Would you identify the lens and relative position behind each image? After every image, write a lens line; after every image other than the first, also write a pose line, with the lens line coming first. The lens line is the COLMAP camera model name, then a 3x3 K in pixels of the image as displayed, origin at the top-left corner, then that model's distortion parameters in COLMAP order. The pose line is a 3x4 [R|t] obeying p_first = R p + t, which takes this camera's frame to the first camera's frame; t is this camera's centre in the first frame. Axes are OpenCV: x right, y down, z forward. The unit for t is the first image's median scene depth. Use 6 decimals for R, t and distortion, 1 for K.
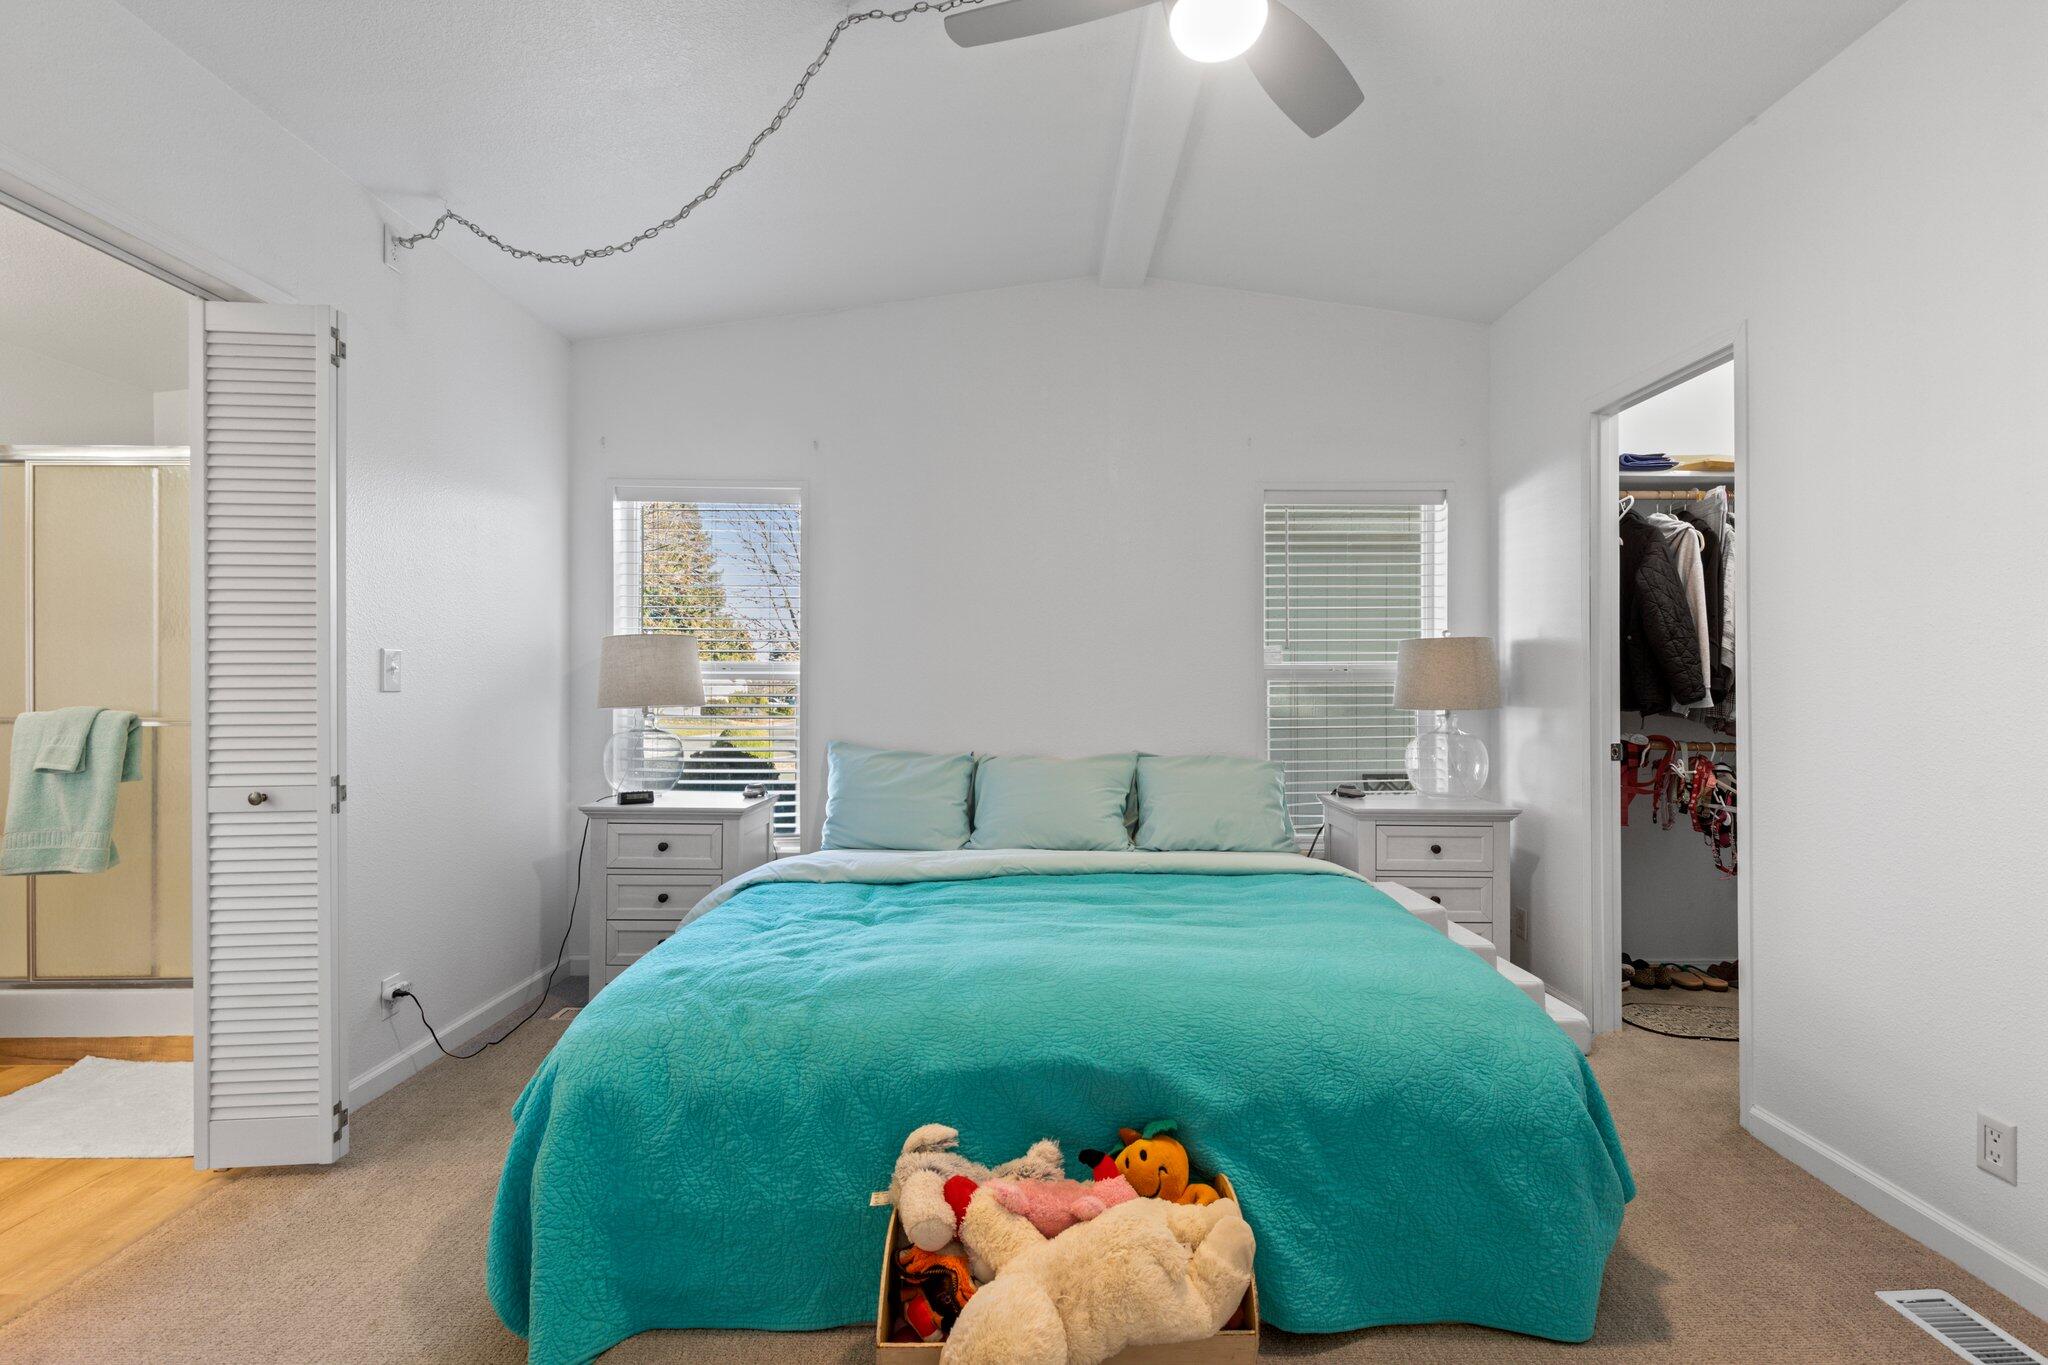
lens RADIAL K [[919.3, 0, 1043.4], [0, 919.3, 690.7], [0, 0, 1]] dist [0.004973, 0.000296]
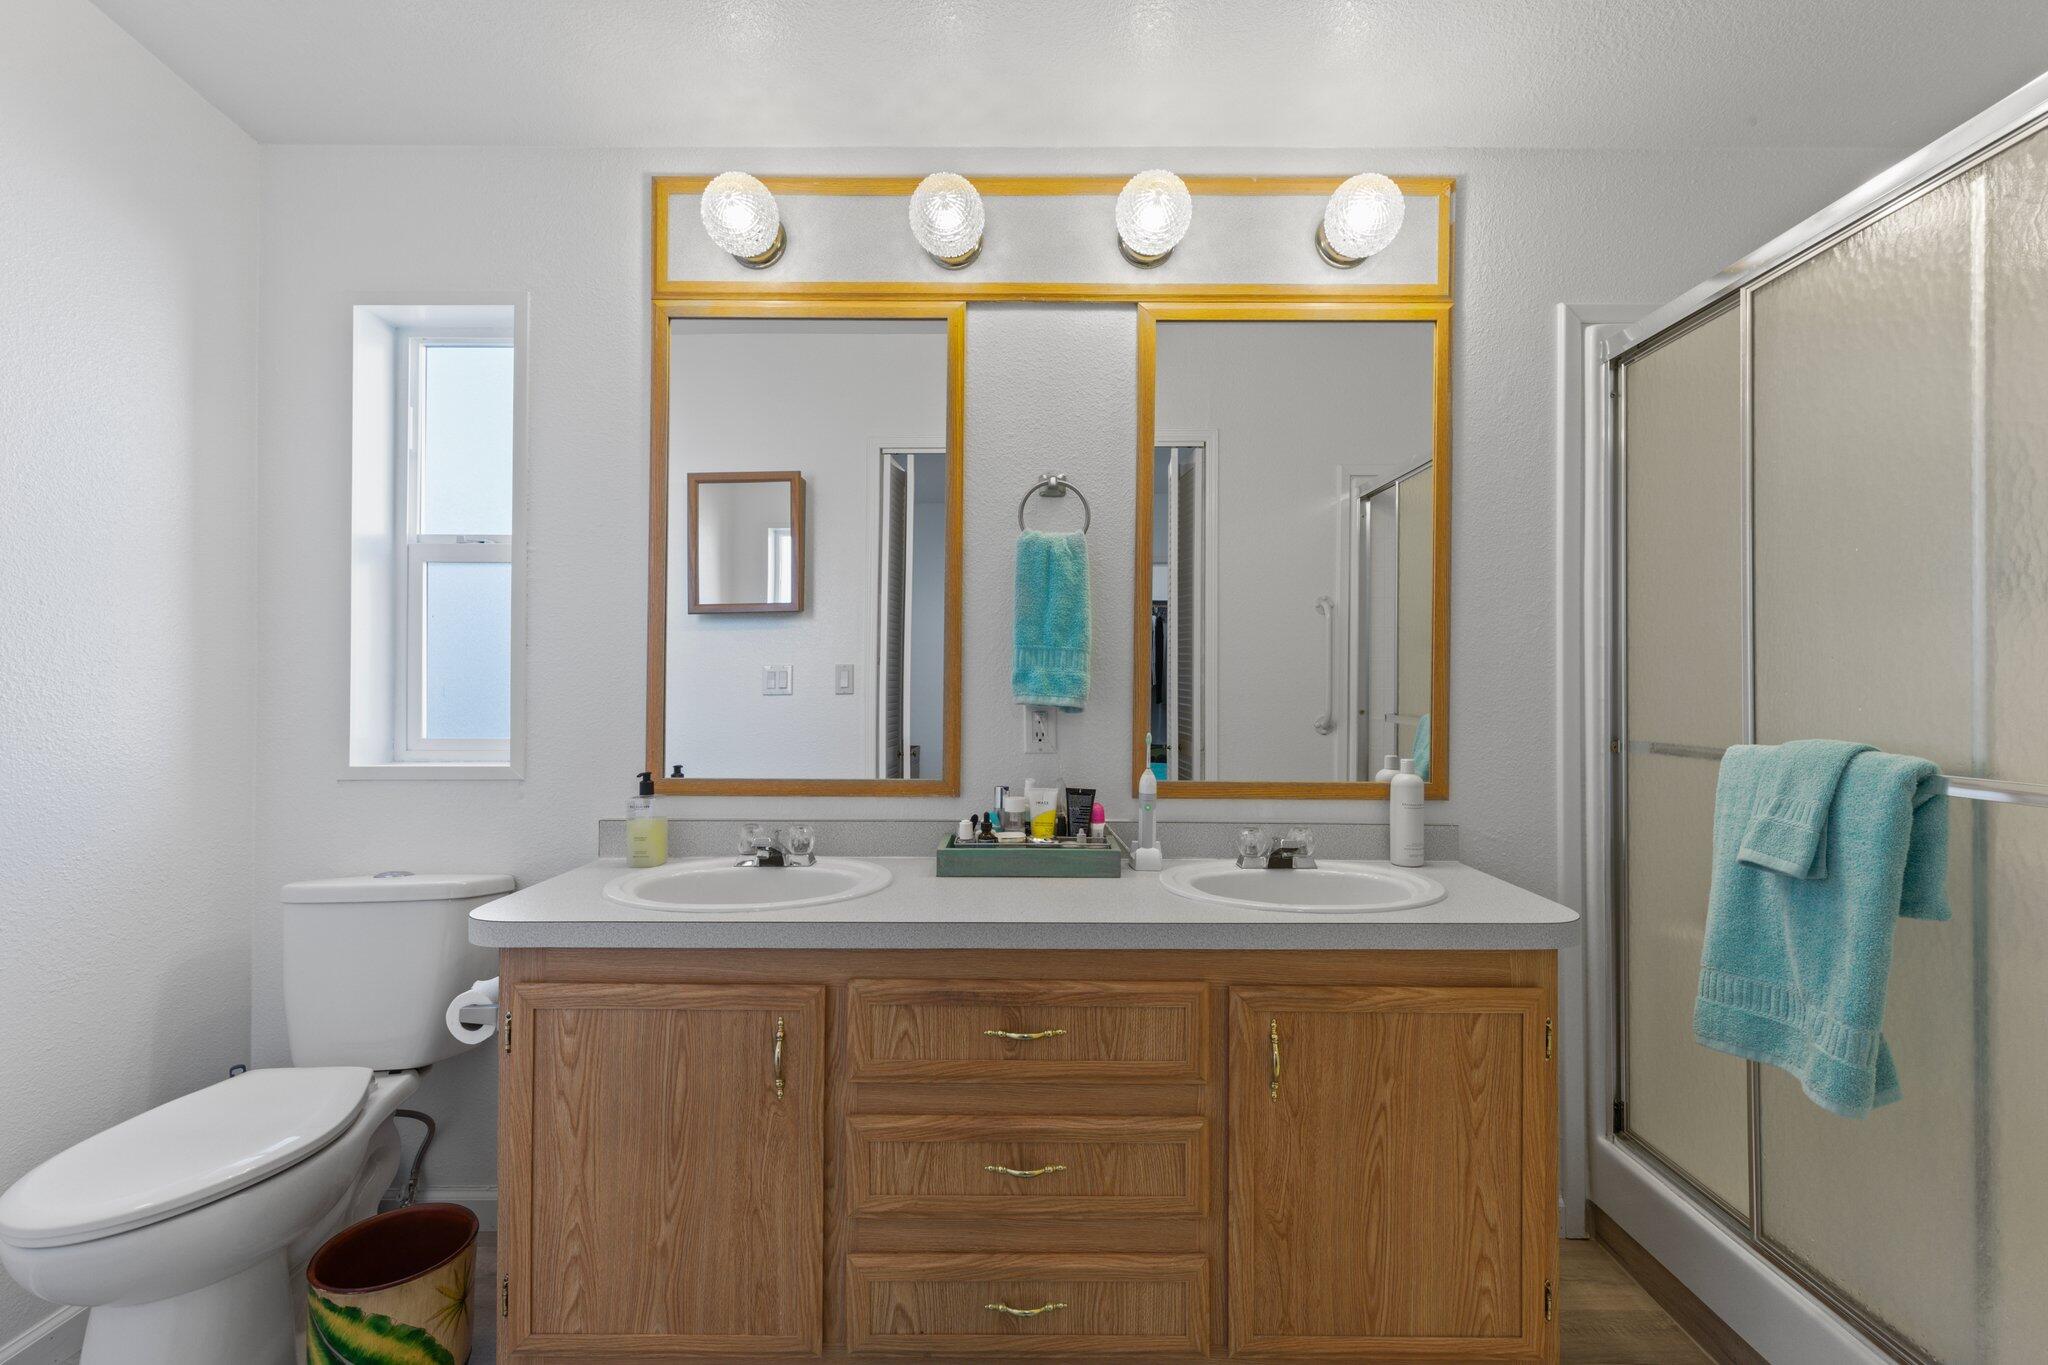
lens RADIAL K [[919.3, 0, 1043.2], [0, 919.3, 687.6], [0, 0, 1]] dist [0.004973, 0.000296]
pose [[0.012593, -0.004255, -0.999912, -0.570768], [0.000325, 0.999991, -0.004251, -0.008056], [0.999921, -0.000271, 0.012594, 0.594113]]
